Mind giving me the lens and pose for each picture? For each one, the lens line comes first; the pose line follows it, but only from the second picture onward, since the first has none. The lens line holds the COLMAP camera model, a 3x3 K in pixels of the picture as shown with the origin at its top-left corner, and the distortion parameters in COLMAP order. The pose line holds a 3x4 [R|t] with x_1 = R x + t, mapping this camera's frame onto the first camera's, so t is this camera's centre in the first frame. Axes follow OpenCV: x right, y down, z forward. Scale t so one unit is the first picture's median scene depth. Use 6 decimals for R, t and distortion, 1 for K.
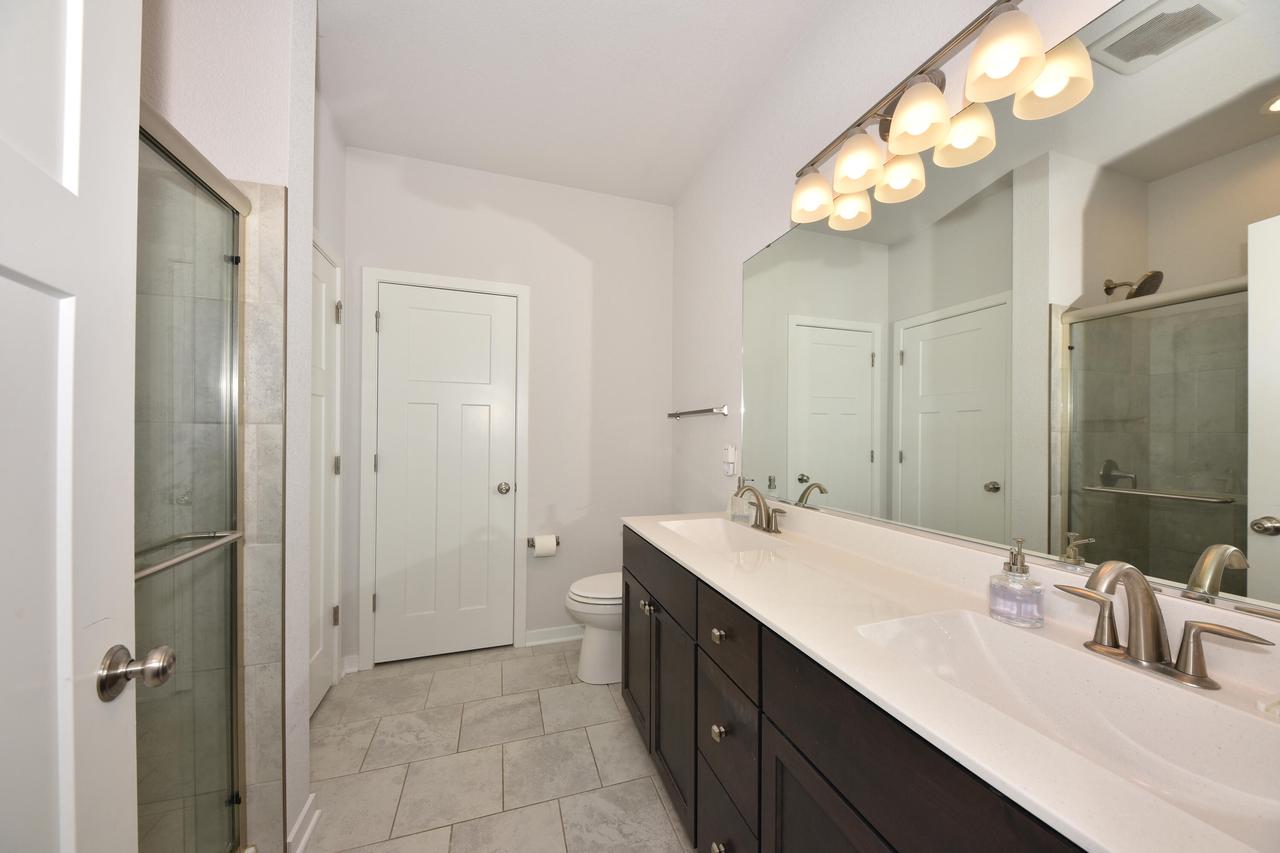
lens RADIAL K [[440.9, 0, 642.7], [0, 440.9, 434.0], [0, 0, 1]] dist [0.014170, -0.007352]
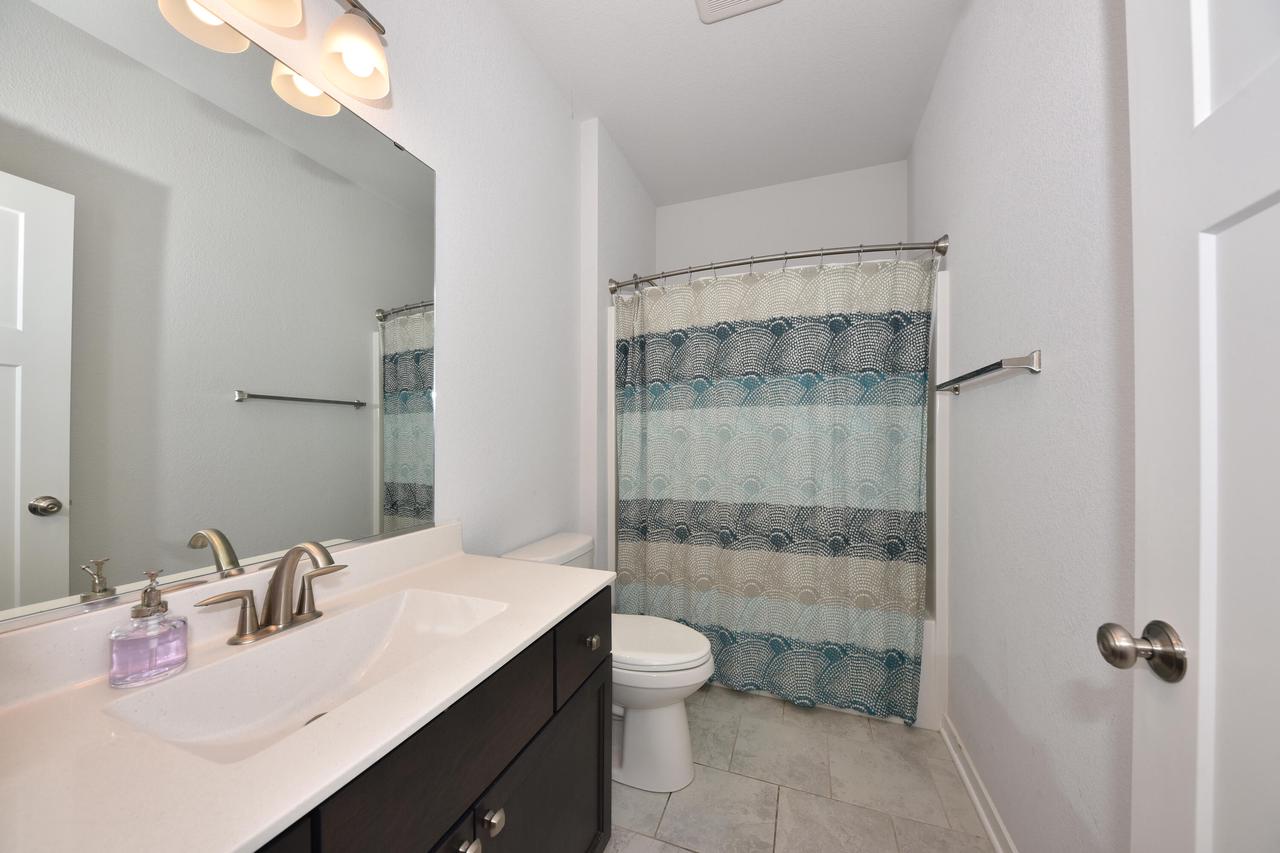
lens RADIAL K [[440.9, 0, 642.7], [0, 440.9, 434.0], [0, 0, 1]] dist [0.014170, -0.007352]
pose [[-0.772805, 0.004944, 0.634624, -0.355396], [-0.003485, 0.999922, -0.012033, 0.002980], [-0.634634, -0.011510, -0.772727, 1.174589]]
